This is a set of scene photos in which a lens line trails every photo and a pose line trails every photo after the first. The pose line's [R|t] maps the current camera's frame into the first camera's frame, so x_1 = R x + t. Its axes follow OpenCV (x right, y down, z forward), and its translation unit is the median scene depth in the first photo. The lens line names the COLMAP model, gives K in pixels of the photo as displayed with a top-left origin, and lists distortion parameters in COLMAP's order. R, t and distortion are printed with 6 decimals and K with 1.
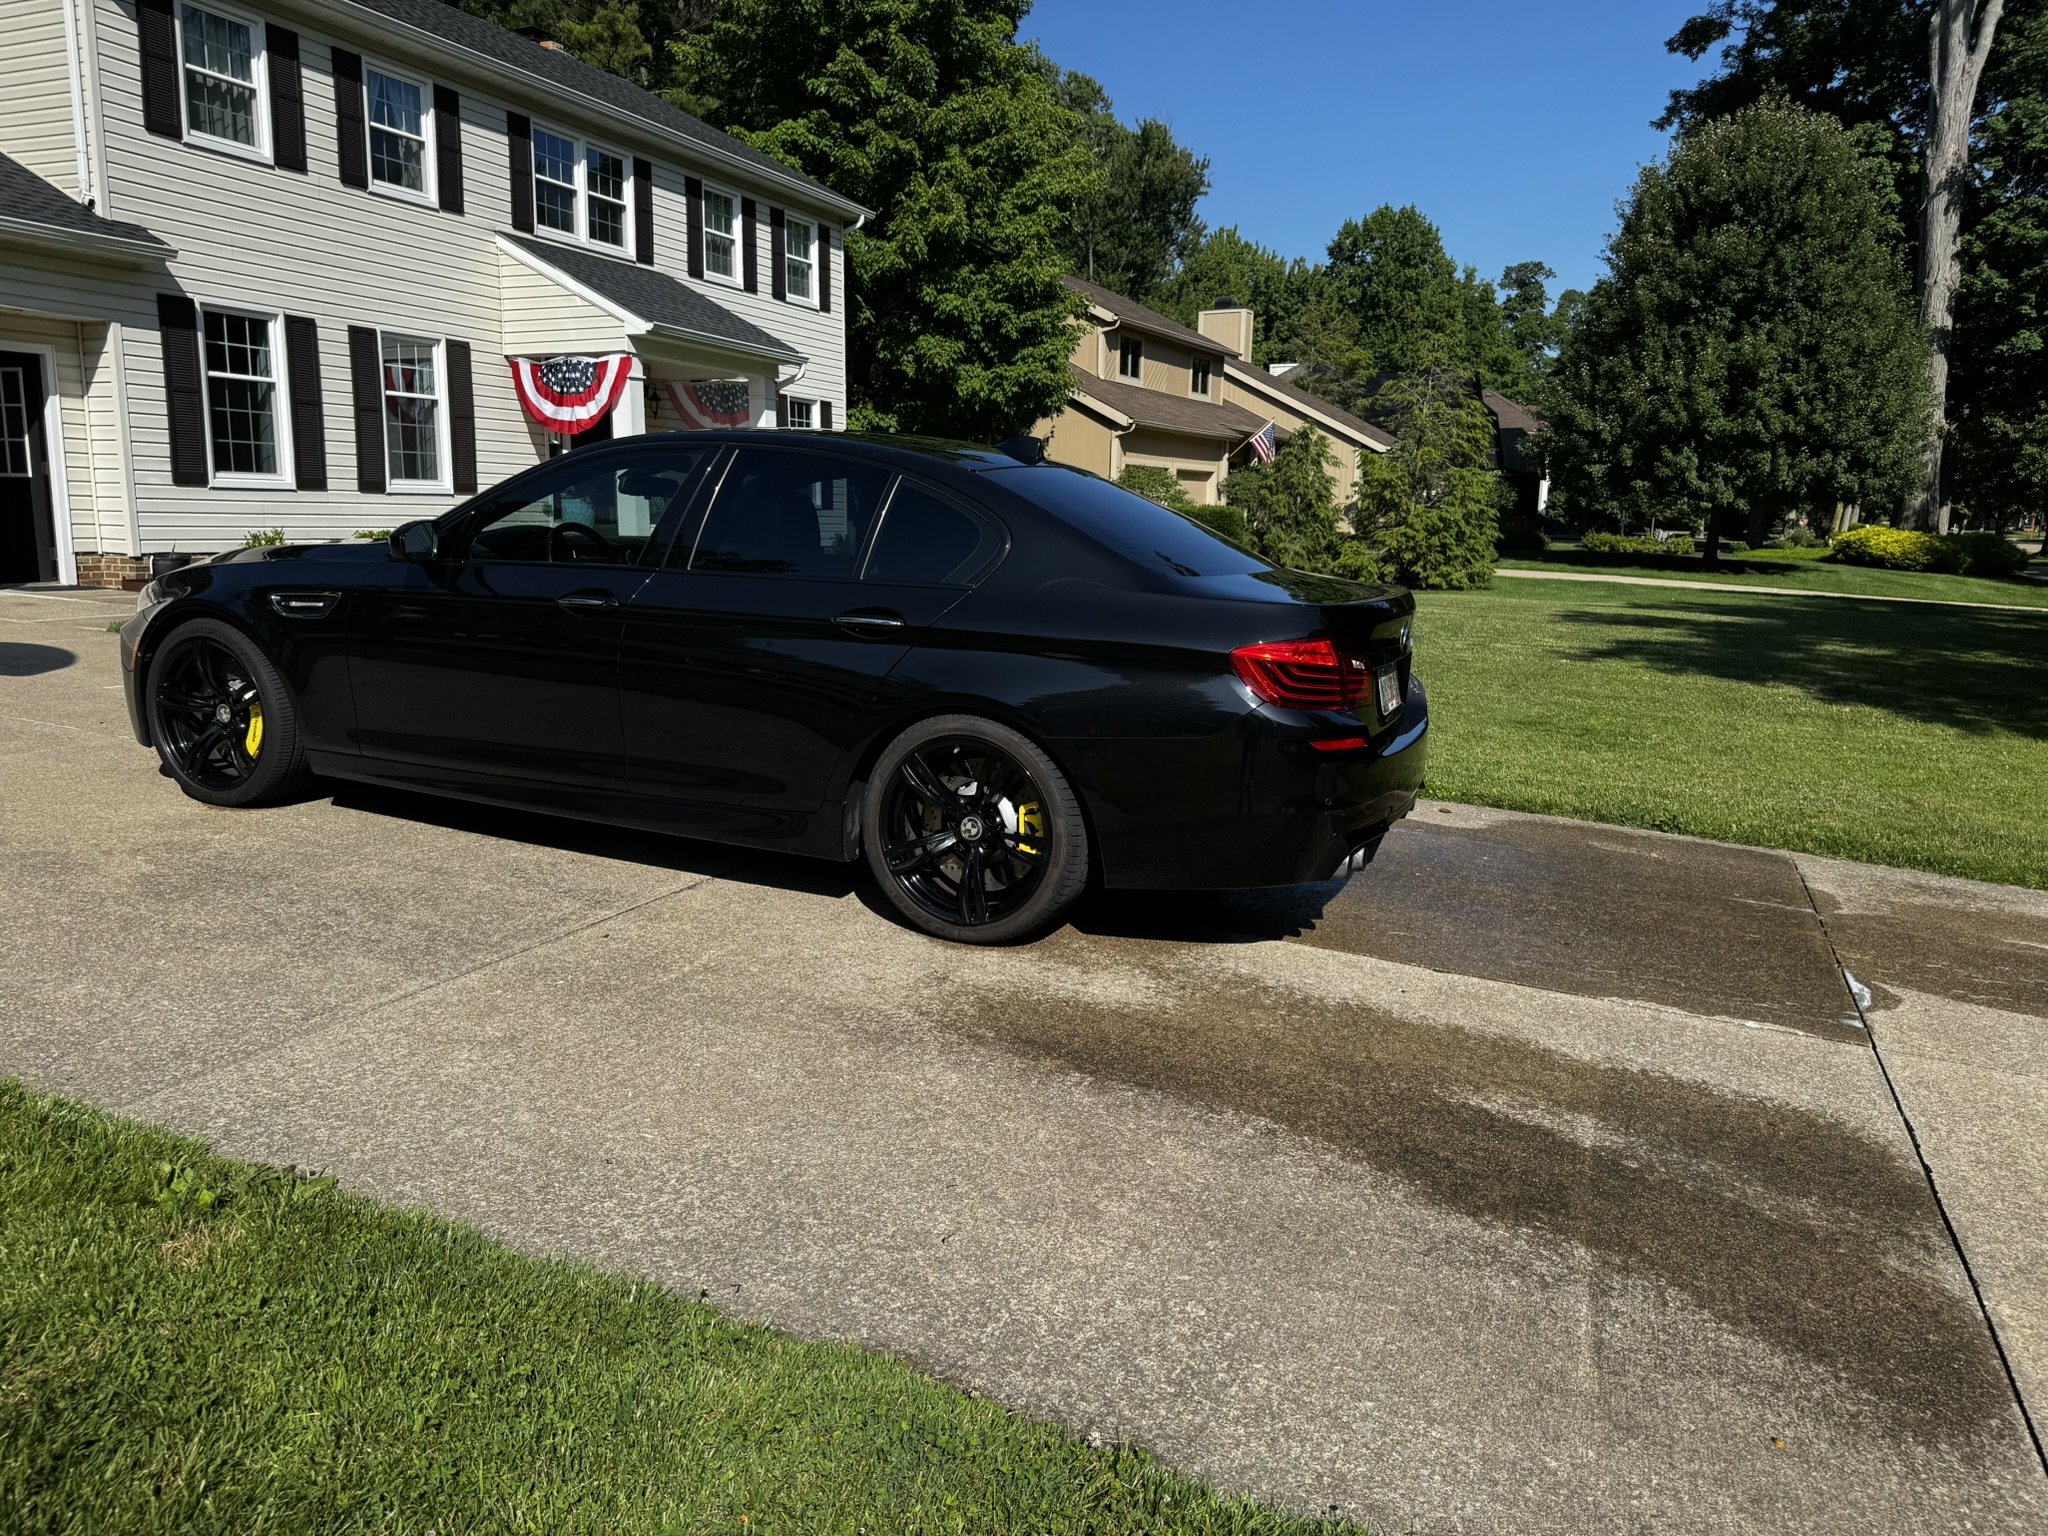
lens RADIAL K [[1479.4, 0, 1020.4], [0, 1479.4, 800.3], [0, 0, 1]] dist [-0.040500, 0.006055]
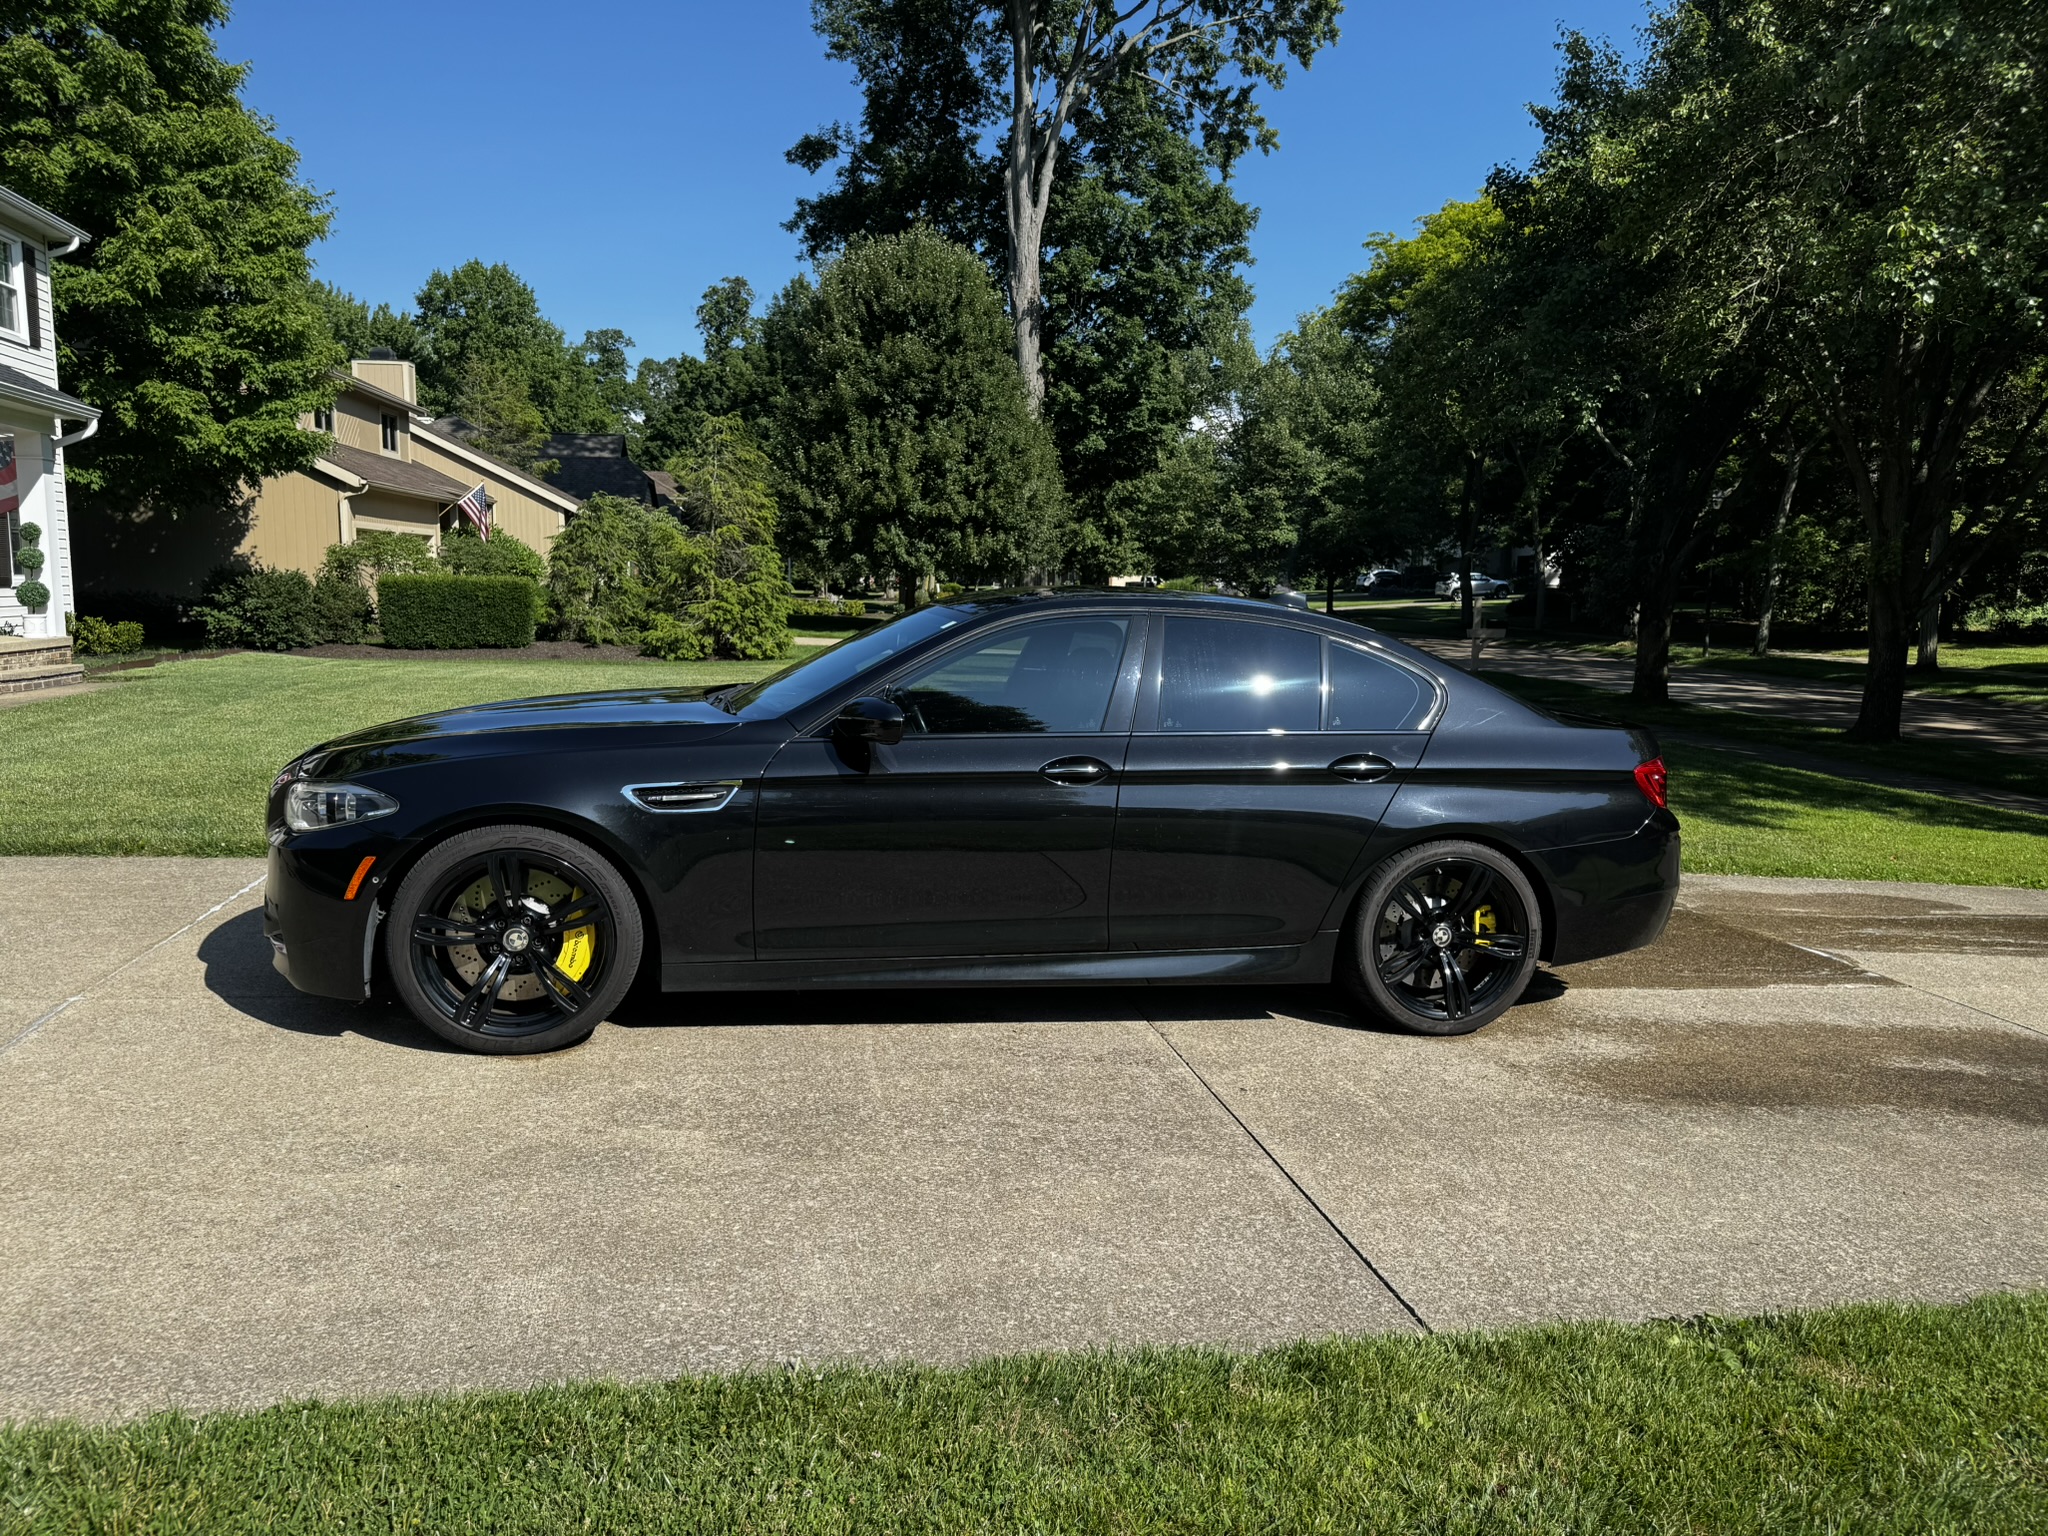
lens RADIAL K [[1422.5, 0, 1050.9], [0, 1422.5, 822.7], [0, 0, 1]] dist [0.023091, -0.082291]
pose [[0.807485, -0.092363, 0.582613, -0.118262], [0.100974, 0.994731, 0.017749, -0.015950], [-0.581182, 0.044497, 0.812556, 0.028579]]
